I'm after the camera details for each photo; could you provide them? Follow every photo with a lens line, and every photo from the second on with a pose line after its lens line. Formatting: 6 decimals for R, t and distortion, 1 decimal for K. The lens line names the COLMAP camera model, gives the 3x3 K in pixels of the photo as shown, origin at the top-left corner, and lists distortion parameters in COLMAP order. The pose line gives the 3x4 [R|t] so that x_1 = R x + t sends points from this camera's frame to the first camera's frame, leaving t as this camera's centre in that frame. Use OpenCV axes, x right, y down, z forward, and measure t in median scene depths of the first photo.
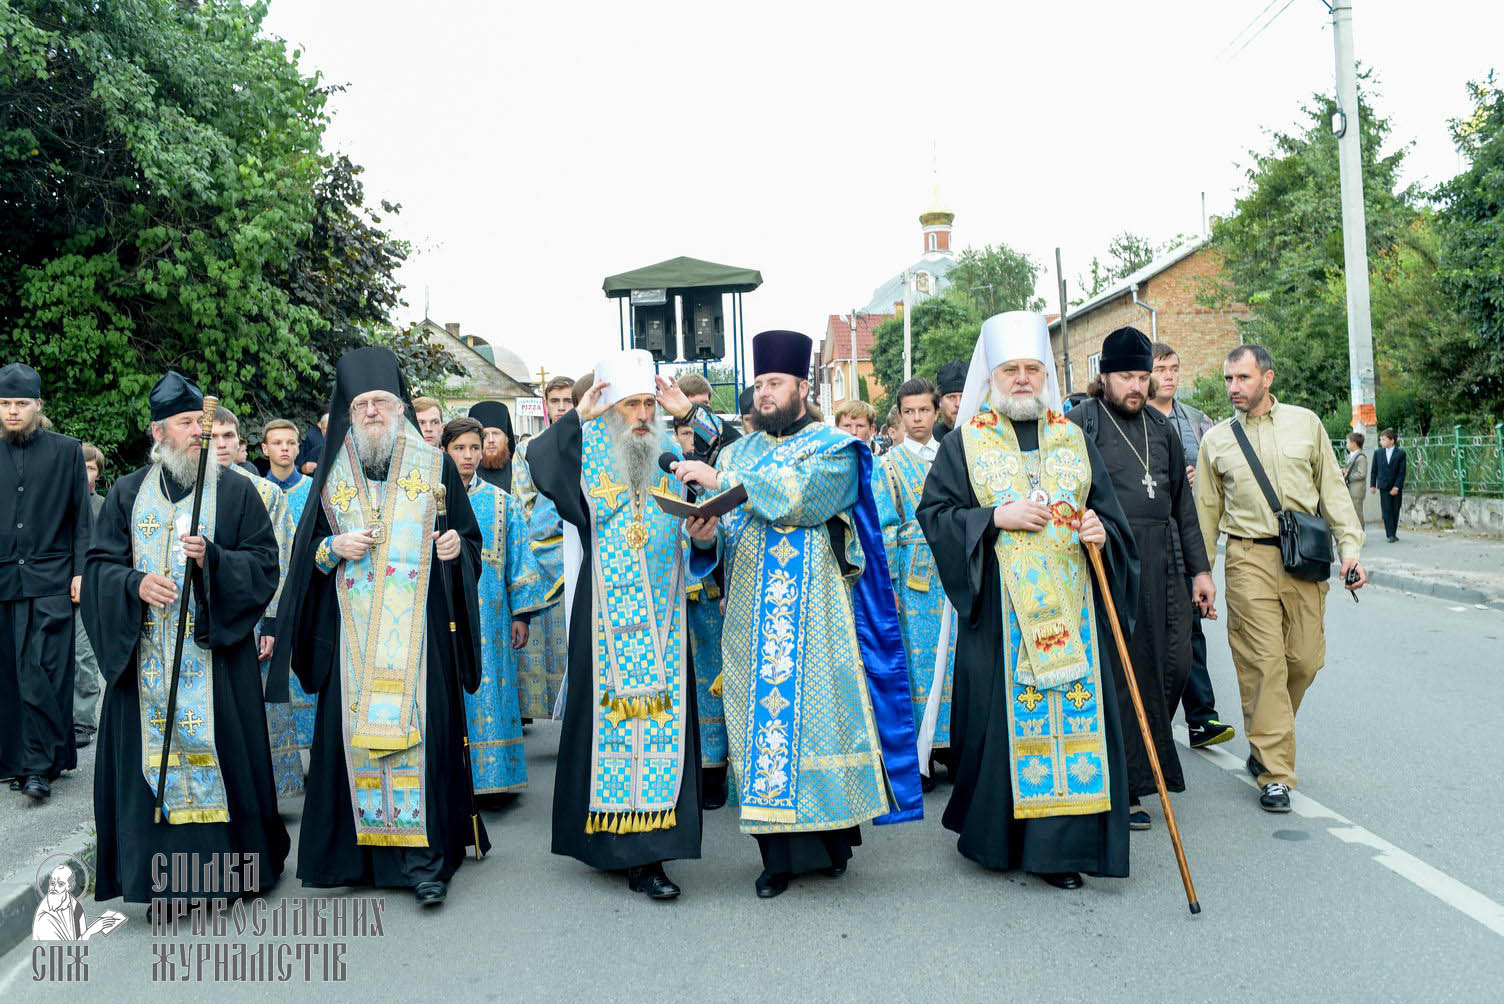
lens RADIAL K [[1499.3, 0, 750.8], [0, 1499.3, 501.9], [0, 0, 1]] dist [-0.063605, 0.009898]
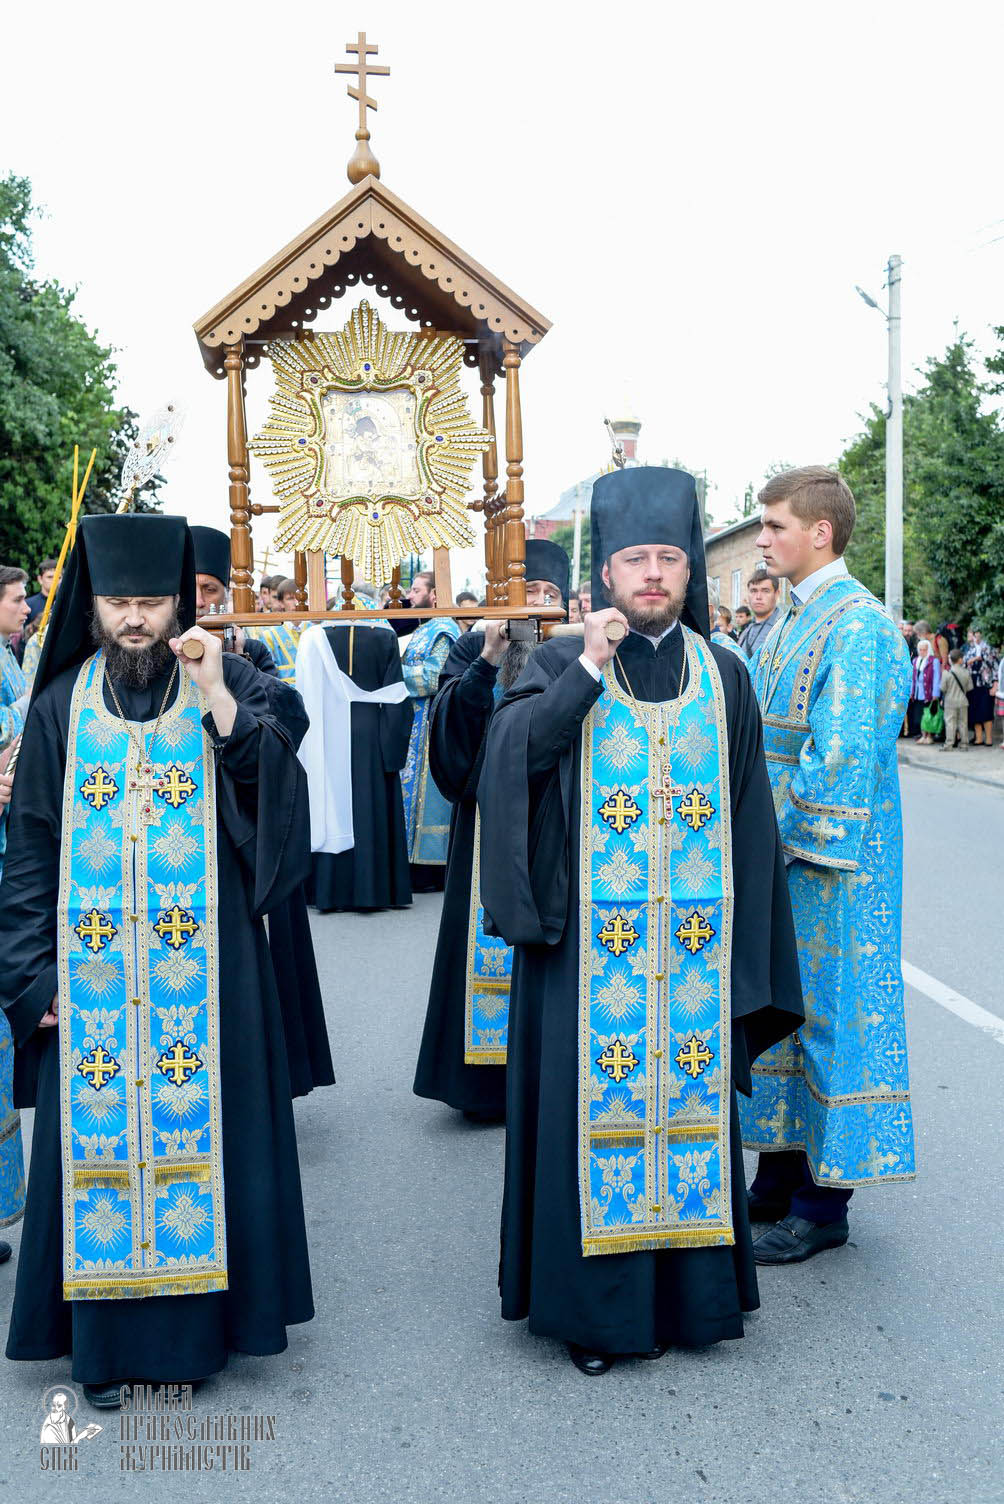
lens RADIAL K [[1499.3, 0, 502.0], [0, 1499.3, 752.0], [0, 0, 1]] dist [-0.063605, 0.009898]
pose [[0.997831, 0.045241, 0.047822, 0.021511], [-0.046931, 0.998291, 0.034830, 0.022924], [-0.046165, -0.036999, 0.998248, -0.447913]]
